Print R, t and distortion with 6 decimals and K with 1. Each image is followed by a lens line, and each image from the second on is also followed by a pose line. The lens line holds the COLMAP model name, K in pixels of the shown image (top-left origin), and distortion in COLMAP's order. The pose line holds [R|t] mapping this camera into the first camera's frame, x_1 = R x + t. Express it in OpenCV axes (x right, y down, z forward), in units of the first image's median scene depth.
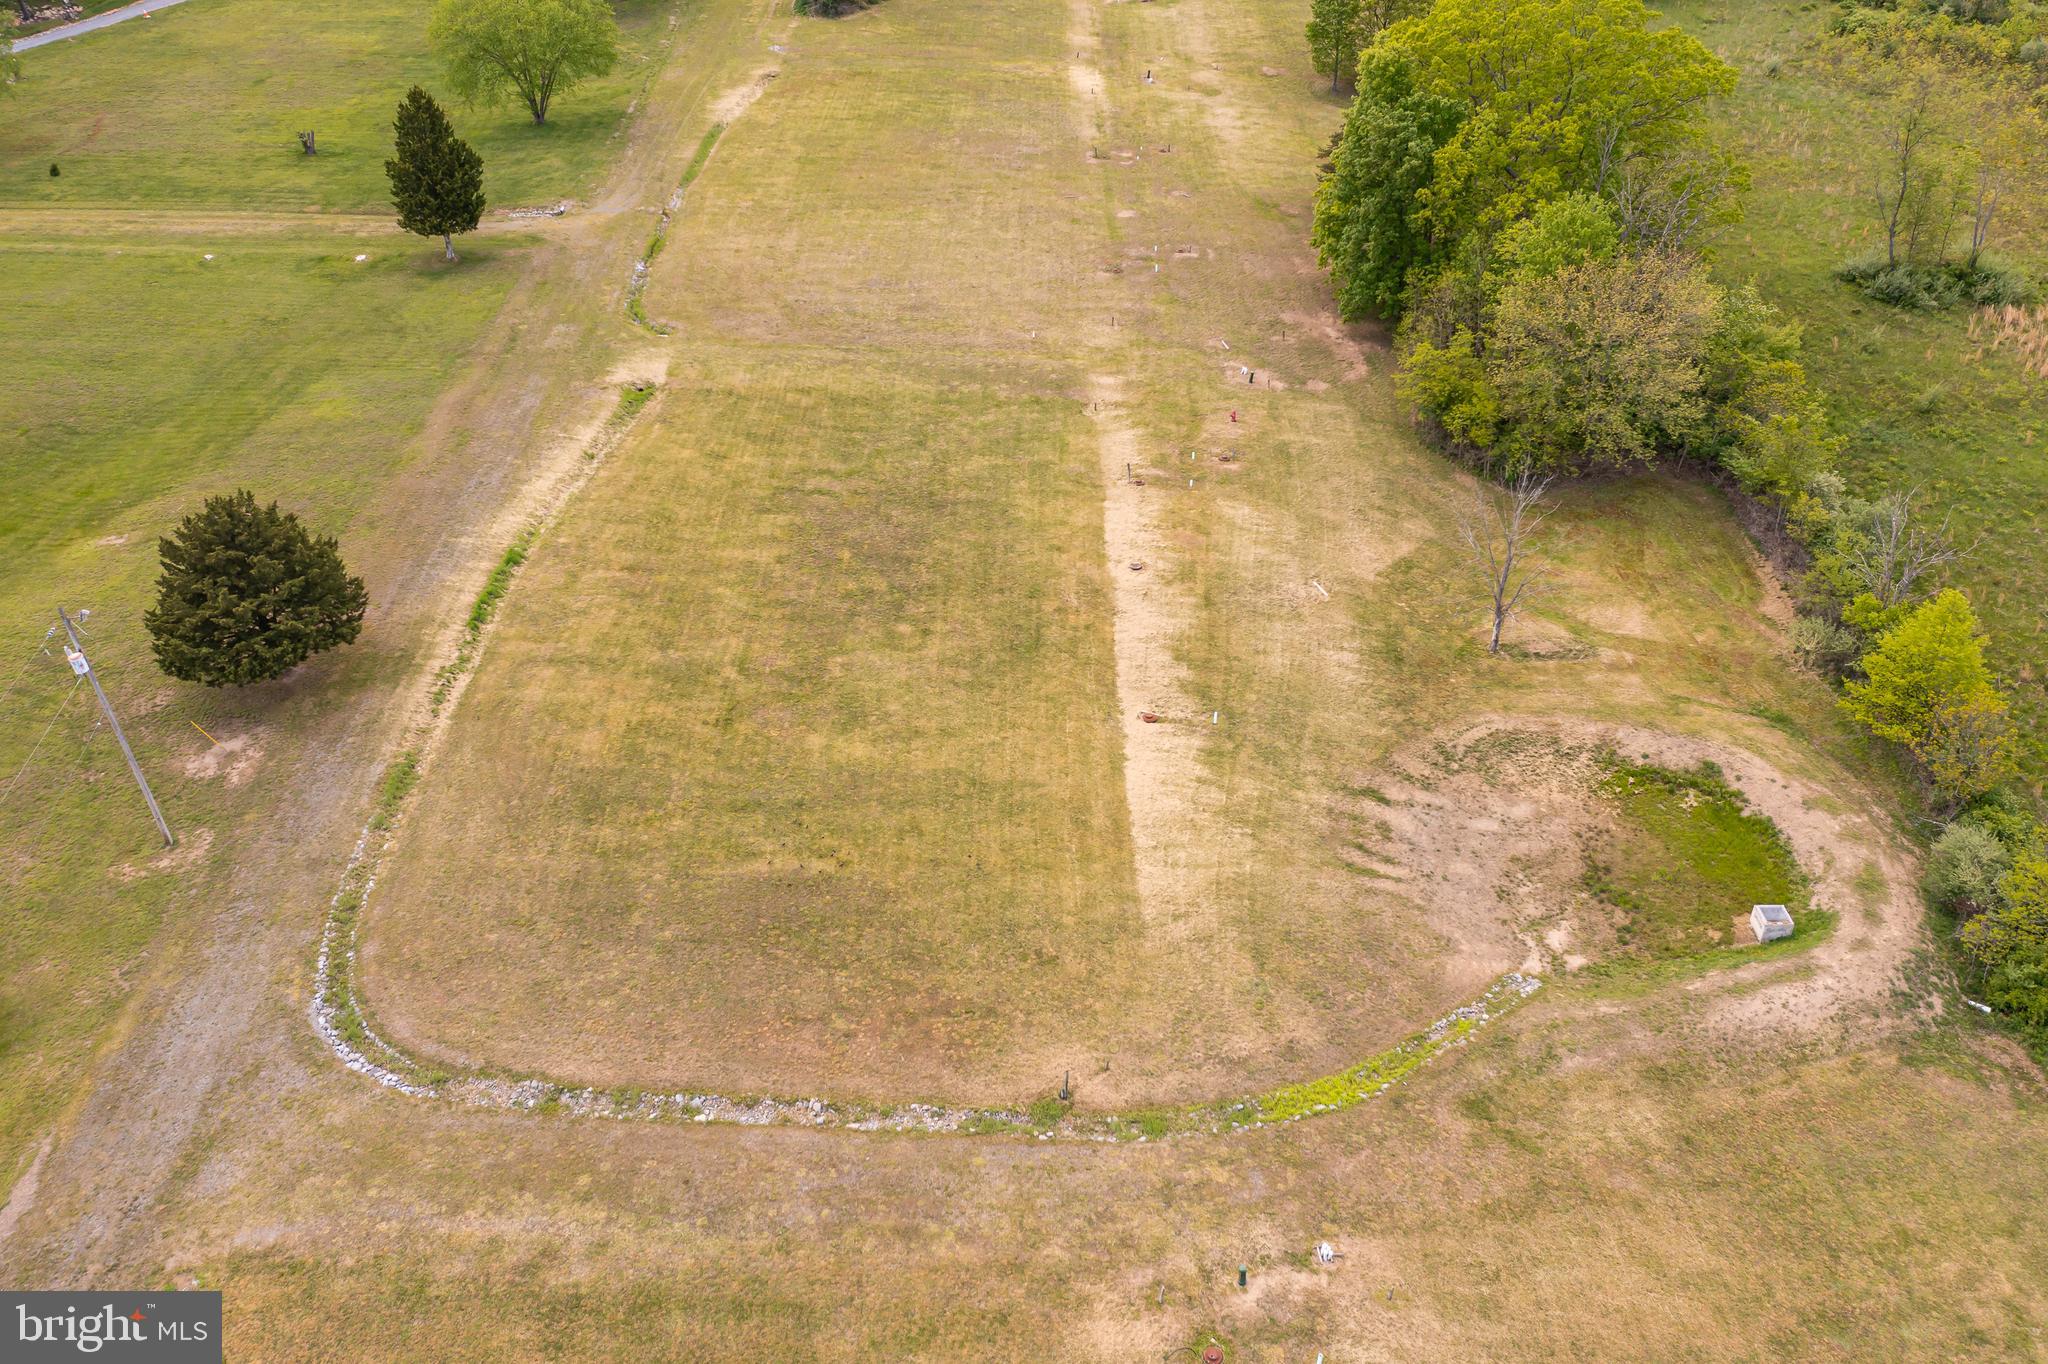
lens RADIAL K [[1602.1, 0, 1024.0], [0, 1602.1, 682.0], [0, 0, 1]] dist [-0.008904, 0.004861]
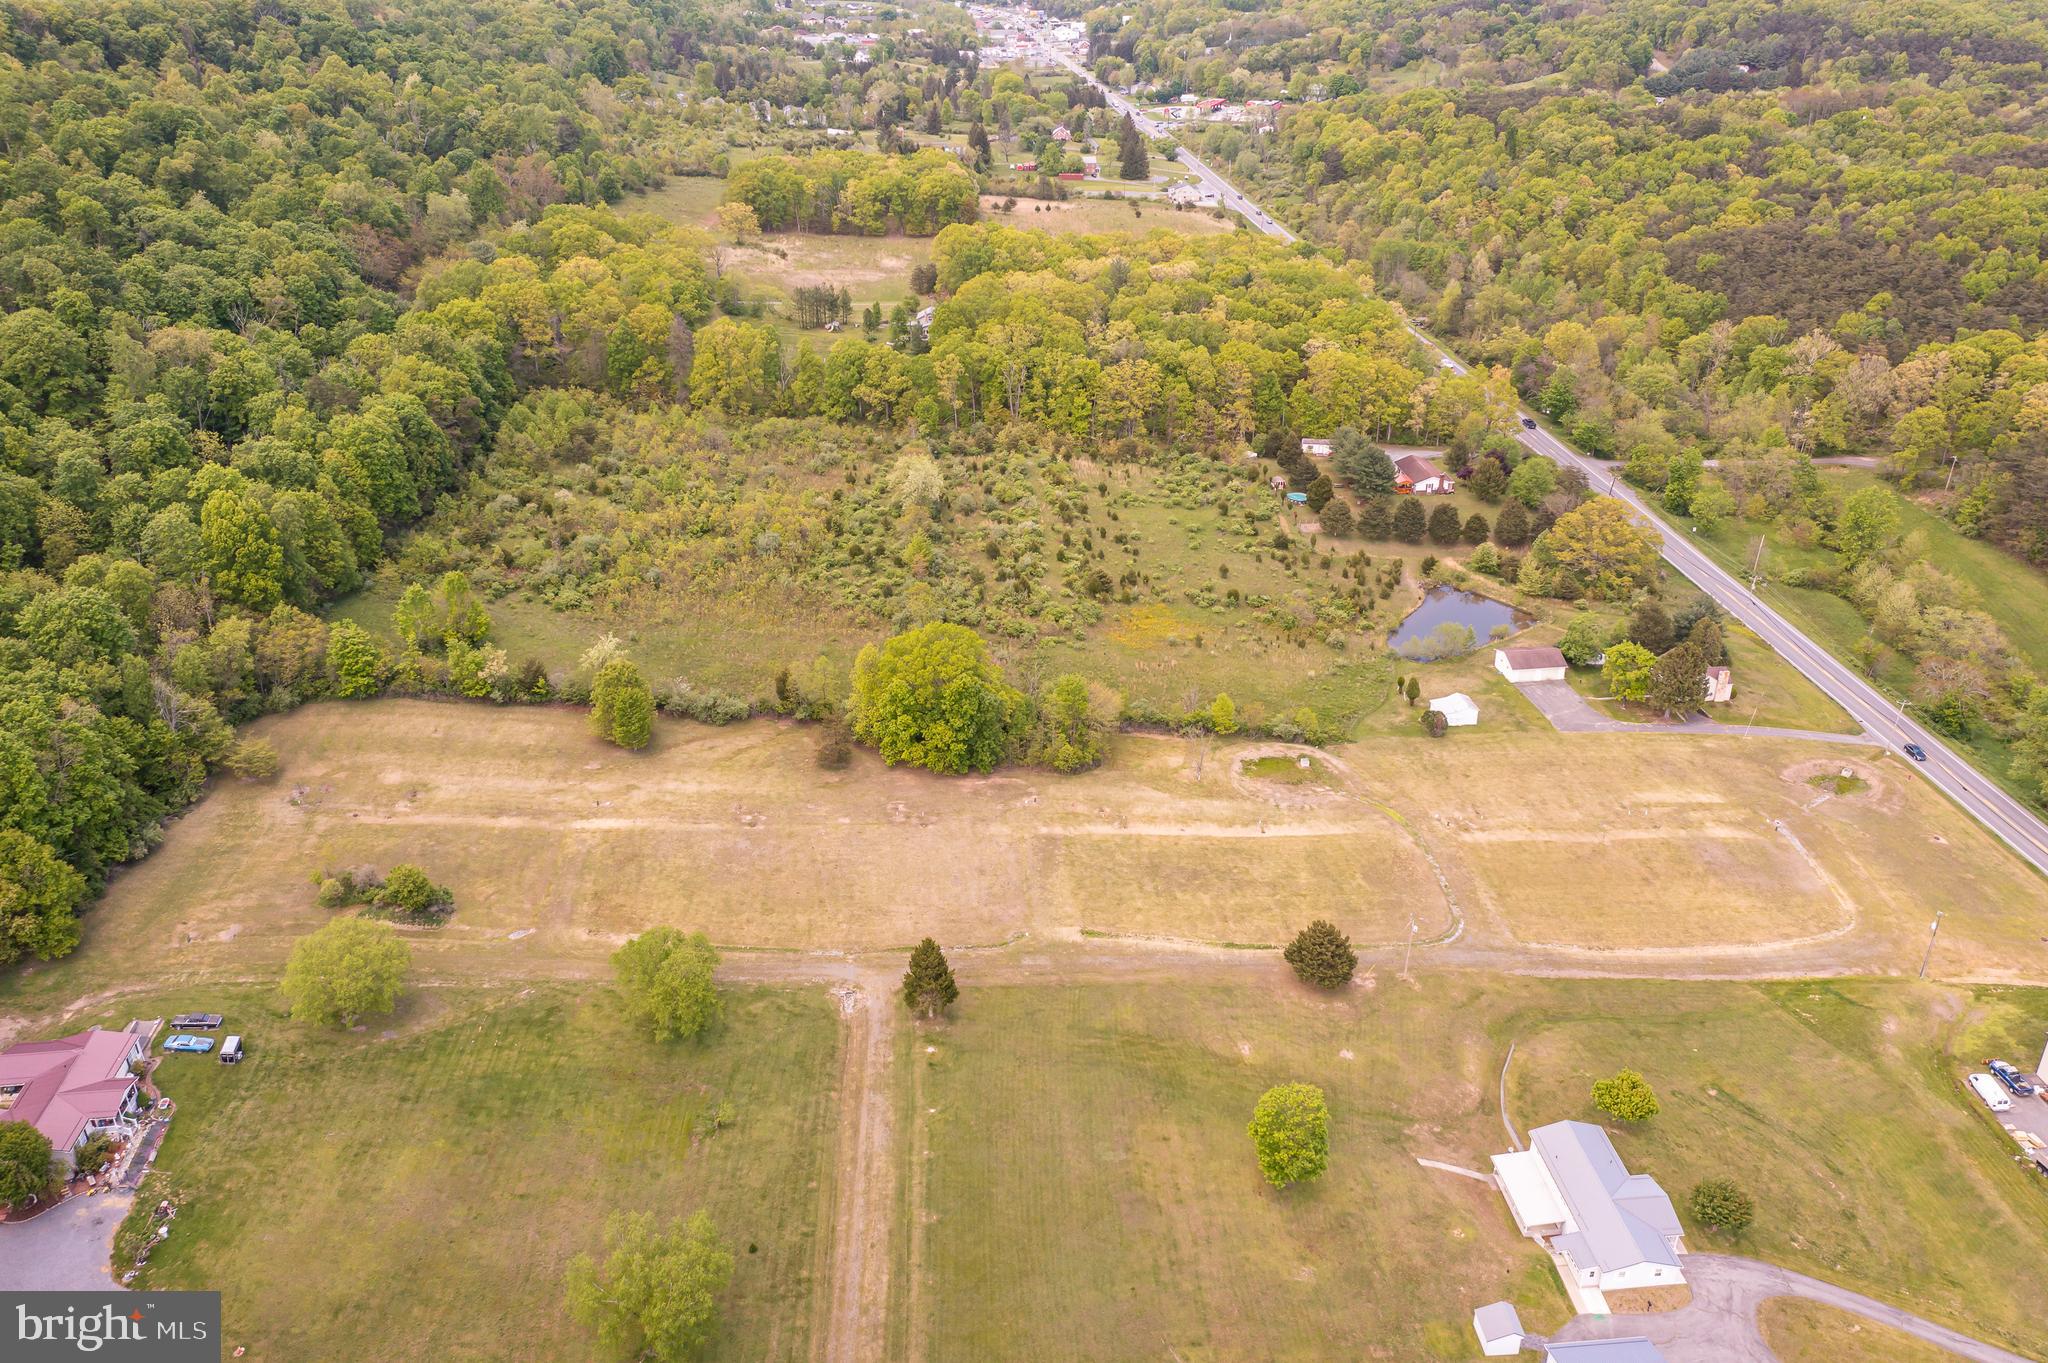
lens RADIAL K [[1602.1, 0, 1024.0], [0, 1602.1, 681.5], [0, 0, 1]] dist [-0.008904, 0.004861]
pose [[-0.076598, -0.437204, 0.896095, -2.289487], [0.544703, 0.734417, 0.404883, -1.531405], [-0.835124, 0.519118, 0.181892, 0.529727]]
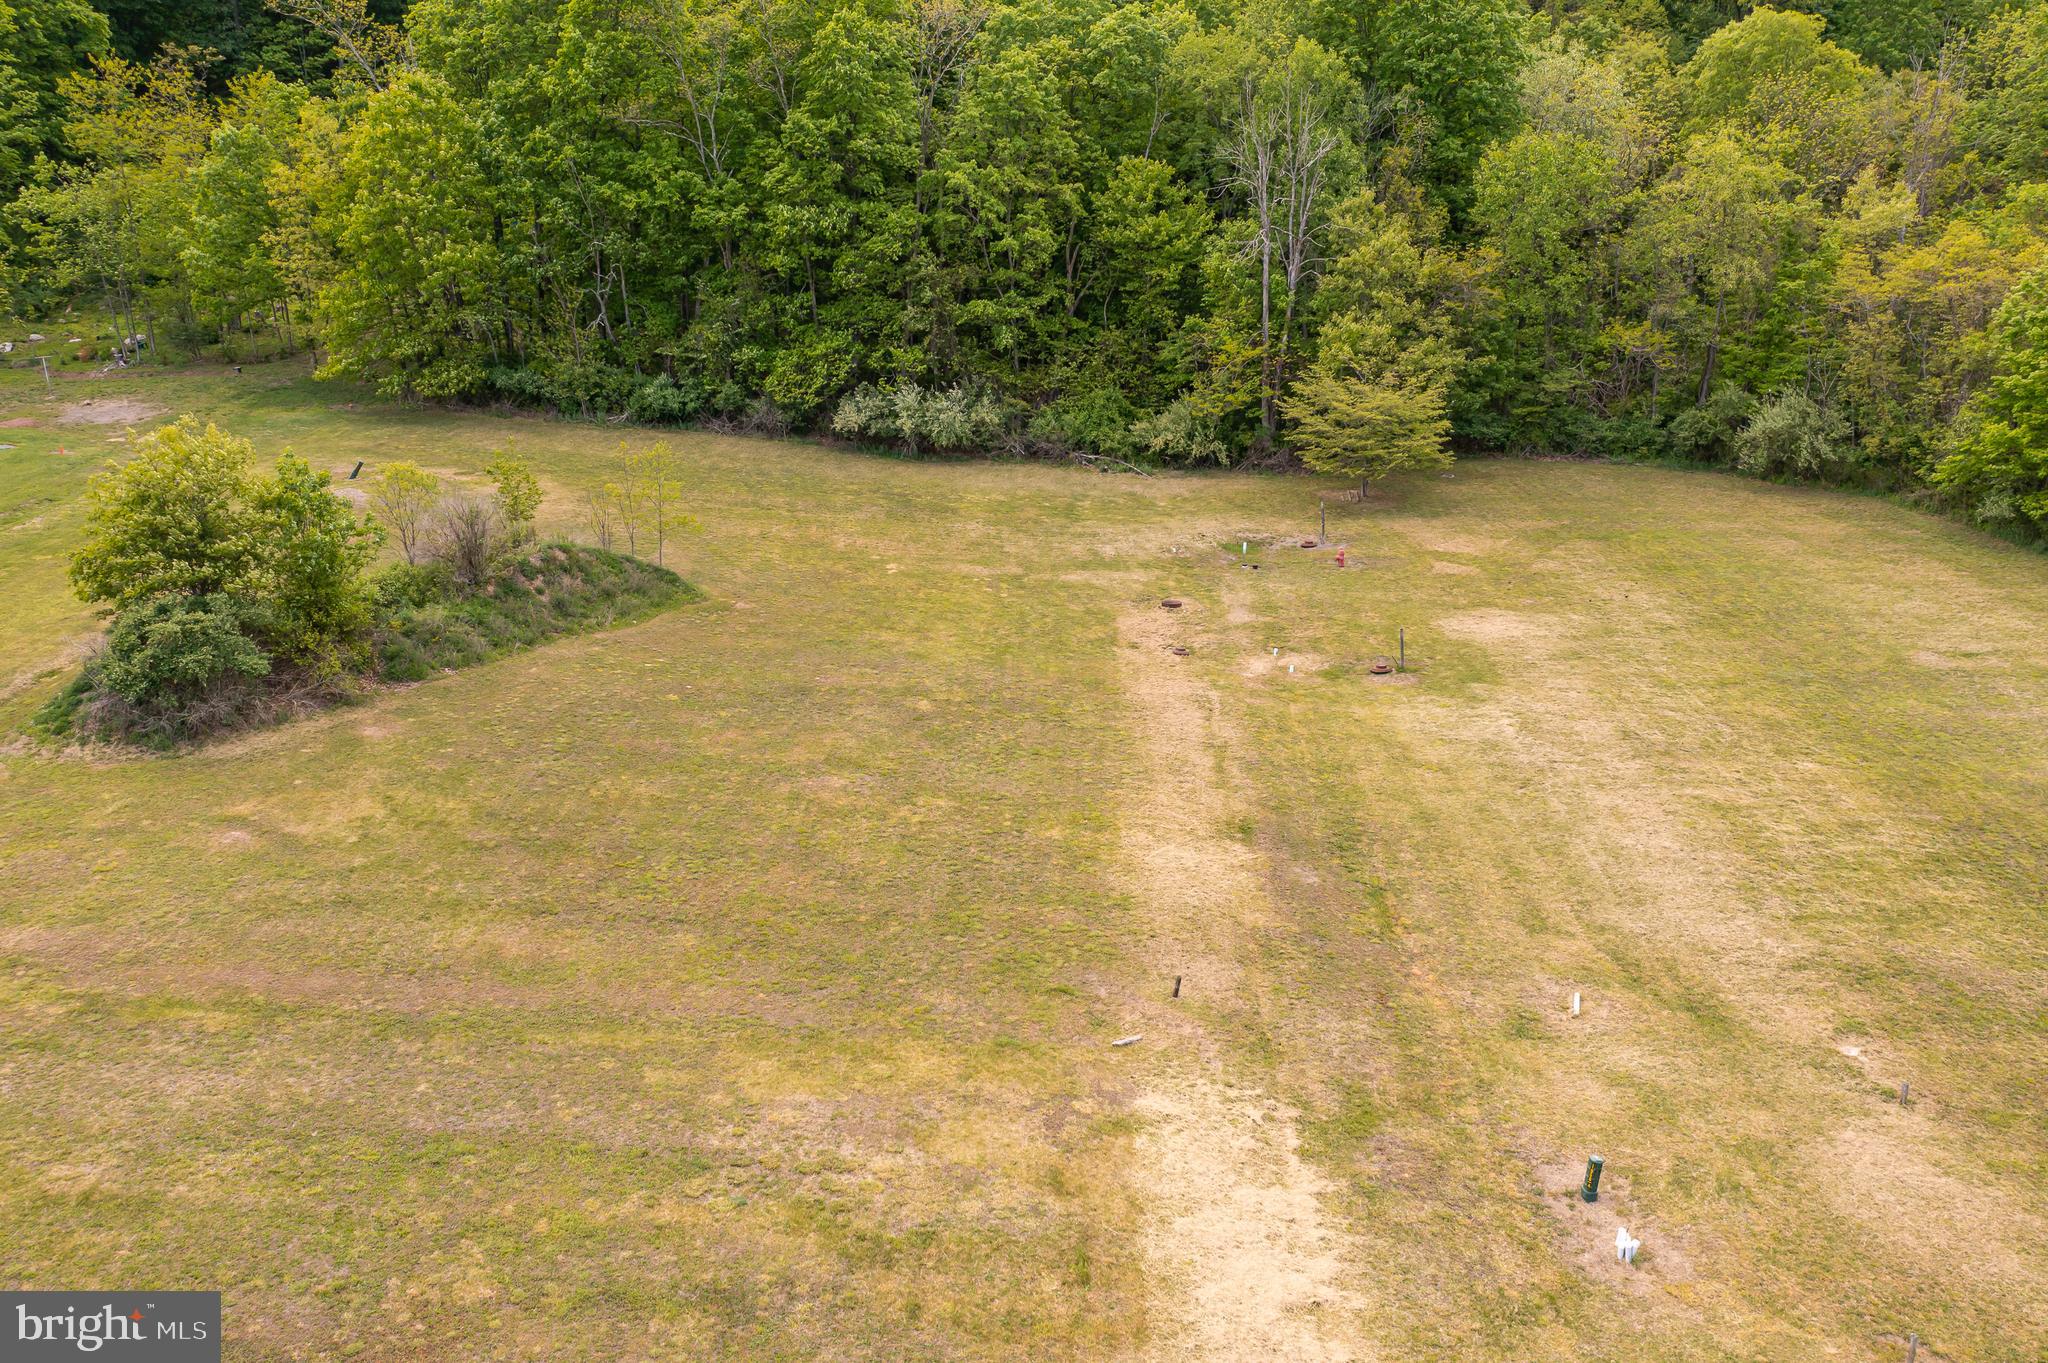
lens RADIAL K [[1606.4, 0, 1024.0], [0, 1606.4, 681.5], [0, 0, 1]] dist [-0.013040, 0.006950]
pose [[0.999419, 0.023681, -0.024527, 0.033206], [-0.030166, 0.949433, -0.312518, -0.657316], [0.015886, 0.313076, 0.949595, 1.431720]]
